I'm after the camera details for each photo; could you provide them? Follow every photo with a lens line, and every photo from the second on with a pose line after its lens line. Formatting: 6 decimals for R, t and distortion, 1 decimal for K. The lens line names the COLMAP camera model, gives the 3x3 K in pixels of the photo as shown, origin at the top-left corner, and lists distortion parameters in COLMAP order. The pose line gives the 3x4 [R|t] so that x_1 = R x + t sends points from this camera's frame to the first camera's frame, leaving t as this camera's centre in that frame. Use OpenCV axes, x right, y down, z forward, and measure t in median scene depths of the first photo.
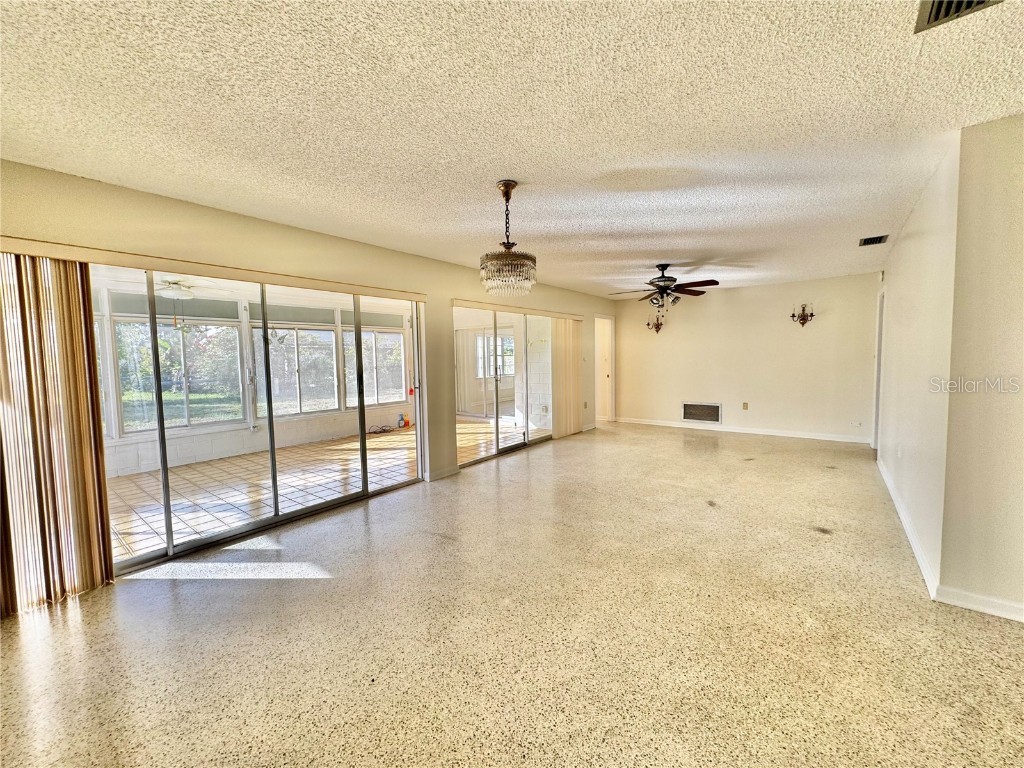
lens RADIAL K [[408.0, 0, 512.0], [0, 408.0, 384.0], [0, 0, 1]] dist [-0.000770, 0.000065]
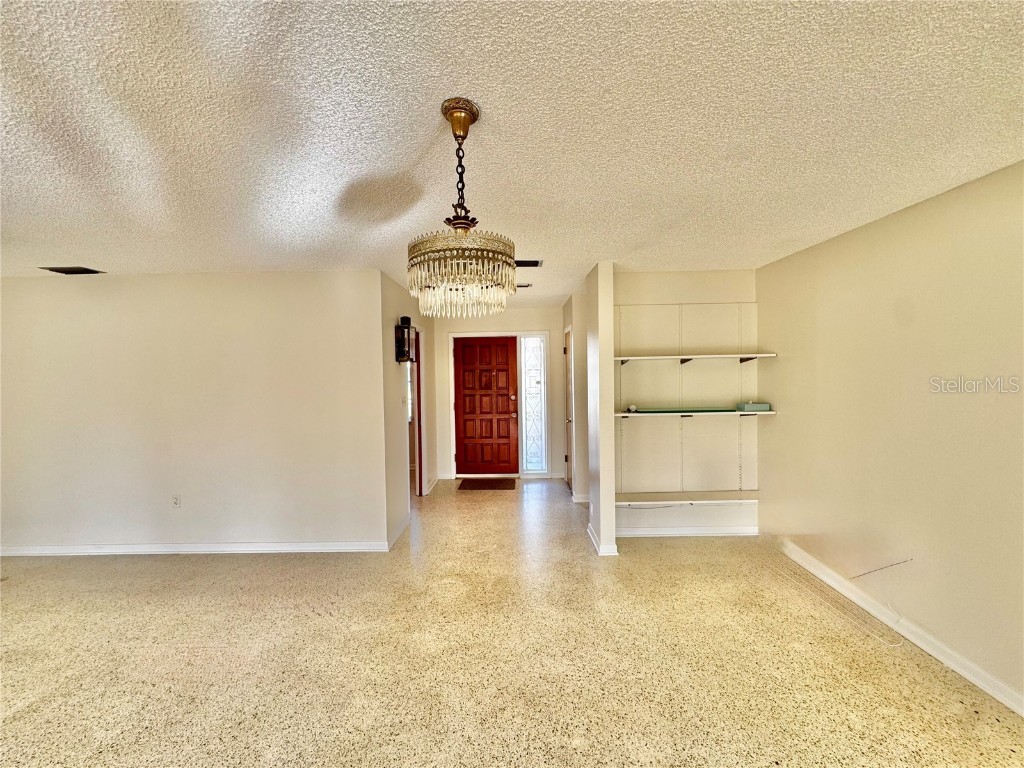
lens RADIAL K [[408.0, 0, 512.0], [0, 408.0, 384.0], [0, 0, 1]] dist [-0.000770, 0.000065]
pose [[-0.610664, 0.003457, 0.791882, -0.298992], [0.081079, 0.995008, 0.058180, -0.101001], [-0.787728, 0.099733, -0.607896, 0.821906]]
